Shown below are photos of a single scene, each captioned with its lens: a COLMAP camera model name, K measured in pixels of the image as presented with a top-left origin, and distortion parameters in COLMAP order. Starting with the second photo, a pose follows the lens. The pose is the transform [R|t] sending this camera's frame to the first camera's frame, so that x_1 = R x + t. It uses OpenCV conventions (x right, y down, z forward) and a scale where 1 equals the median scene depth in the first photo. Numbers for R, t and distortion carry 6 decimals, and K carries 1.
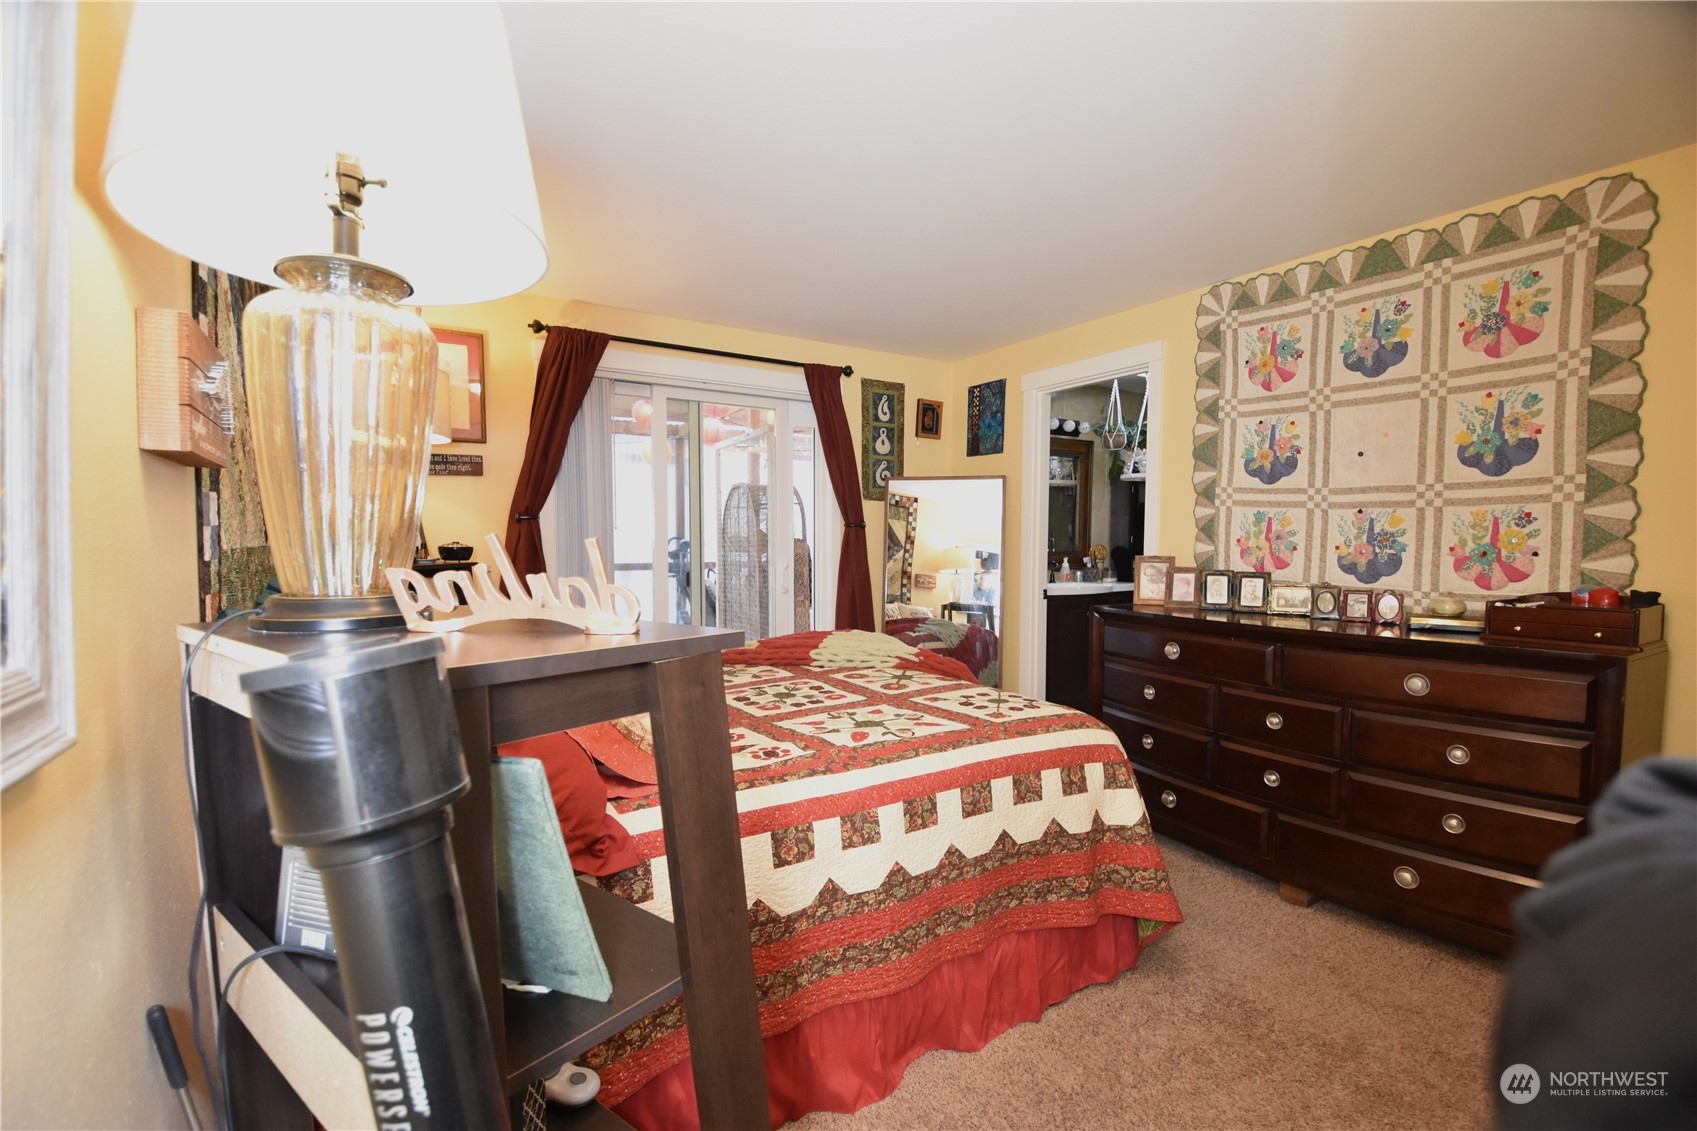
lens RADIAL K [[747.8, 0, 847.2], [0, 747.8, 559.5], [0, 0, 1]] dist [0.020896, -0.027781]
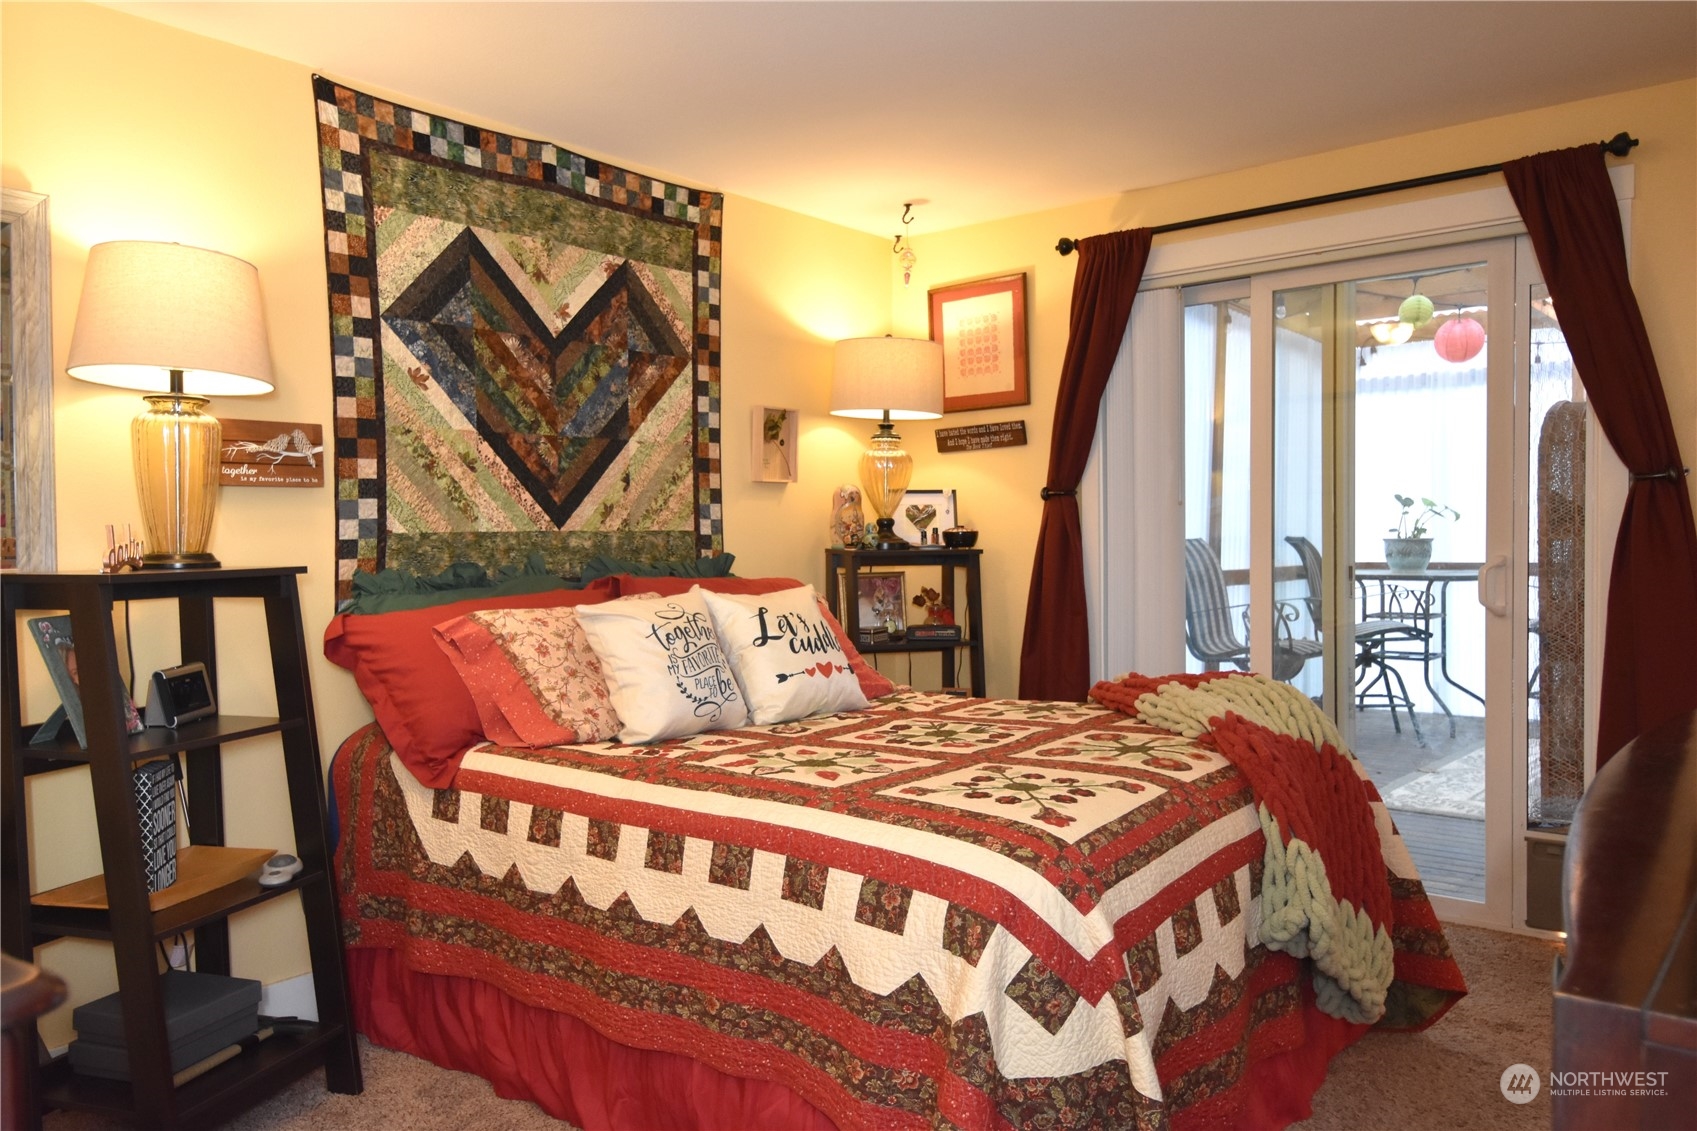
lens RADIAL K [[1253.5, 0, 848.2], [0, 1253.5, 529.2], [0, 0, 1]] dist [0.005406, 0.001838]
pose [[0.315471, -0.013228, -0.948843, 1.345768], [-0.008111, 0.999829, -0.016636, 0.008625], [0.948900, 0.012944, 0.315310, 0.697038]]
